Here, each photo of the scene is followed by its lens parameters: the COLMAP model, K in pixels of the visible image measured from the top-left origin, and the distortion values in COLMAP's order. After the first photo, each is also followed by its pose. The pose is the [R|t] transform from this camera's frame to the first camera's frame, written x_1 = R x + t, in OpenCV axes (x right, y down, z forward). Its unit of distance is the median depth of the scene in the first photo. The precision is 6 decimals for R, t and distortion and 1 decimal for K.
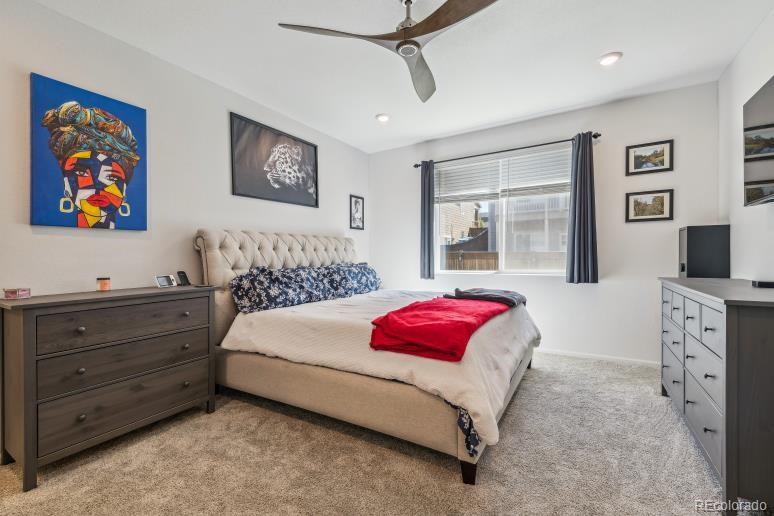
lens RADIAL K [[331.8, 0, 389.5], [0, 331.8, 255.5], [0, 0, 1]] dist [0.000737, -0.000354]
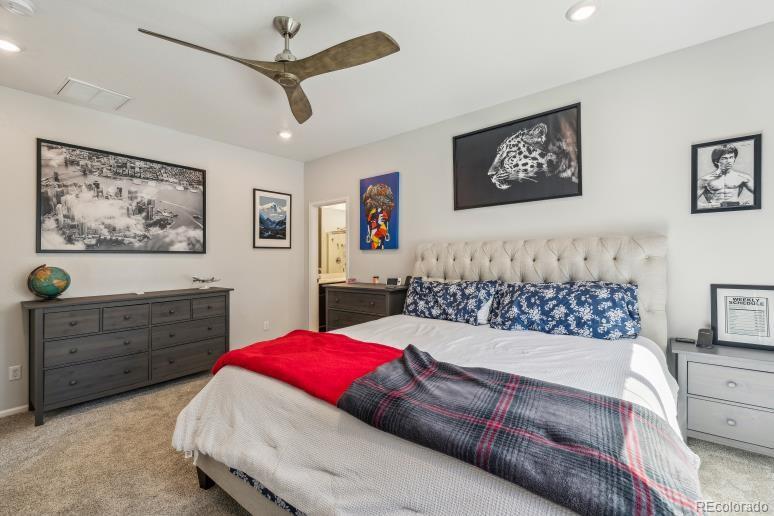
lens RADIAL K [[331.8, 0, 389.5], [0, 331.8, 255.5], [0, 0, 1]] dist [0.000737, -0.000354]
pose [[-0.139175, 0.006831, -0.990244, 0.586471], [0.011228, 0.999923, 0.005319, -0.036313], [0.990204, -0.010378, -0.139241, 0.834192]]
